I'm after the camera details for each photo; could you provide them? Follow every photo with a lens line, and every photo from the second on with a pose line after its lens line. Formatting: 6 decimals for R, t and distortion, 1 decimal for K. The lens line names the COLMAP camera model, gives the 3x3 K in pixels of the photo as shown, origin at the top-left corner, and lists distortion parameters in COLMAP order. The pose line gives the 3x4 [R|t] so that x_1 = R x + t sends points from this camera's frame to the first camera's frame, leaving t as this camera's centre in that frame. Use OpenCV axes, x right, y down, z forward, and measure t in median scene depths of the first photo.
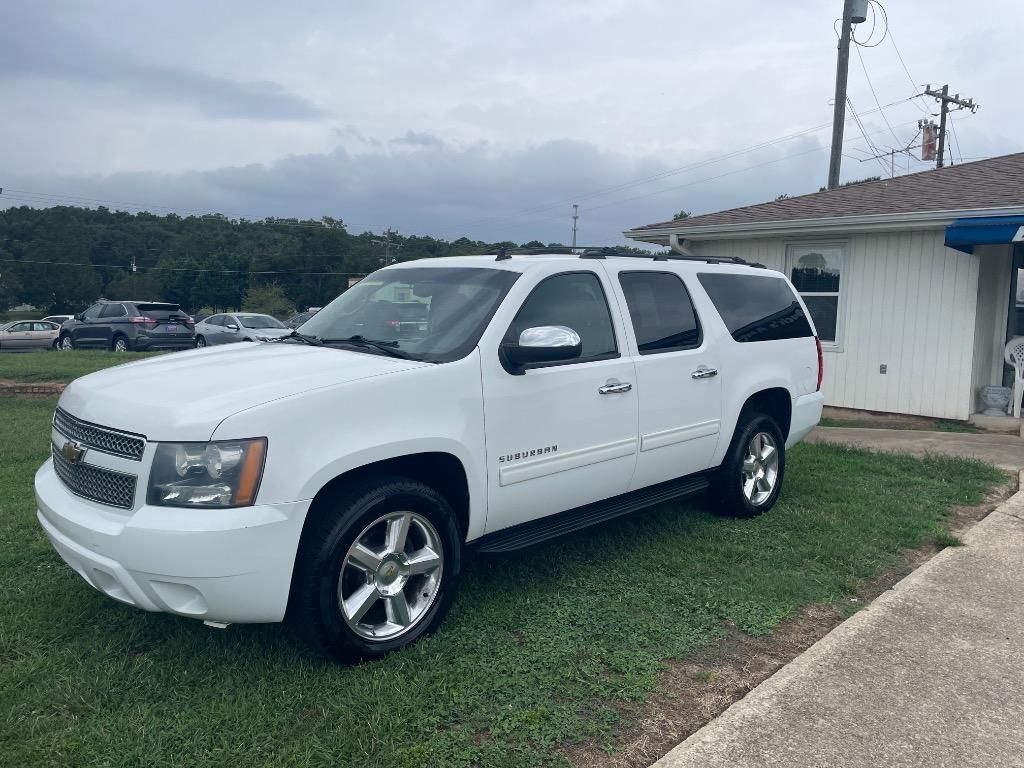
lens RADIAL K [[772.7, 0, 532.4], [0, 772.7, 382.5], [0, 0, 1]] dist [0.085596, -0.108416]
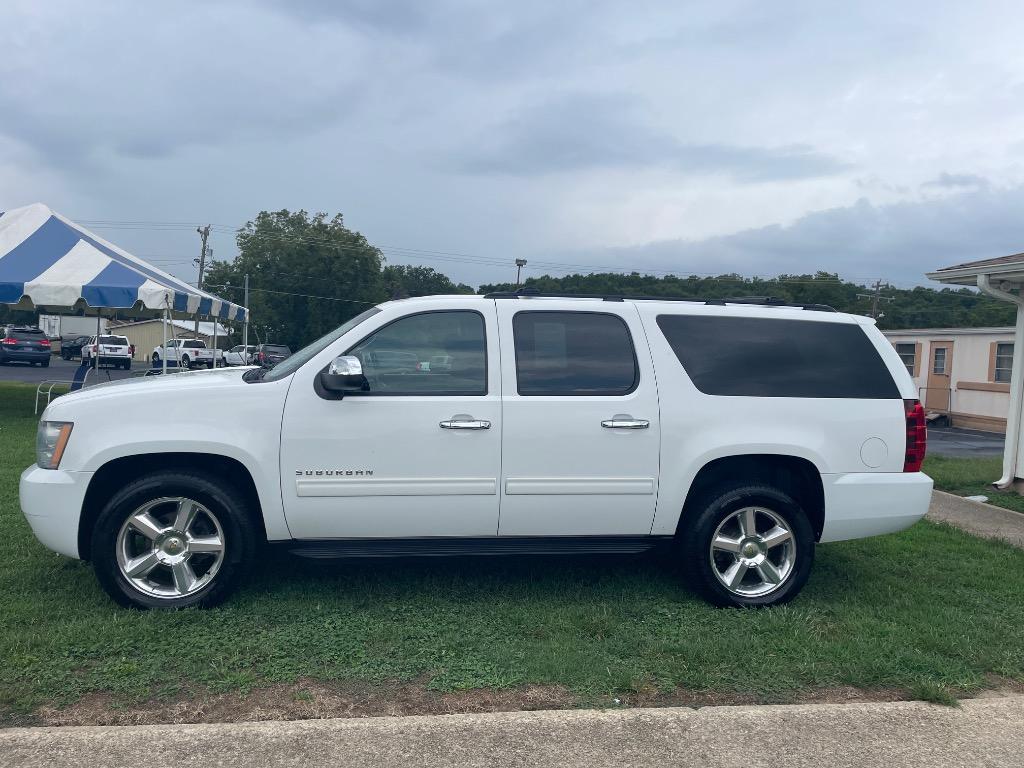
lens RADIAL K [[772.7, 0, 516.0], [0, 772.7, 388.9], [0, 0, 1]] dist [0.085596, -0.108416]
pose [[0.792425, 0.054456, -0.607533, 0.547484], [-0.093114, 0.995133, -0.032252, -0.009268], [0.602820, 0.082127, 0.793639, 0.170124]]
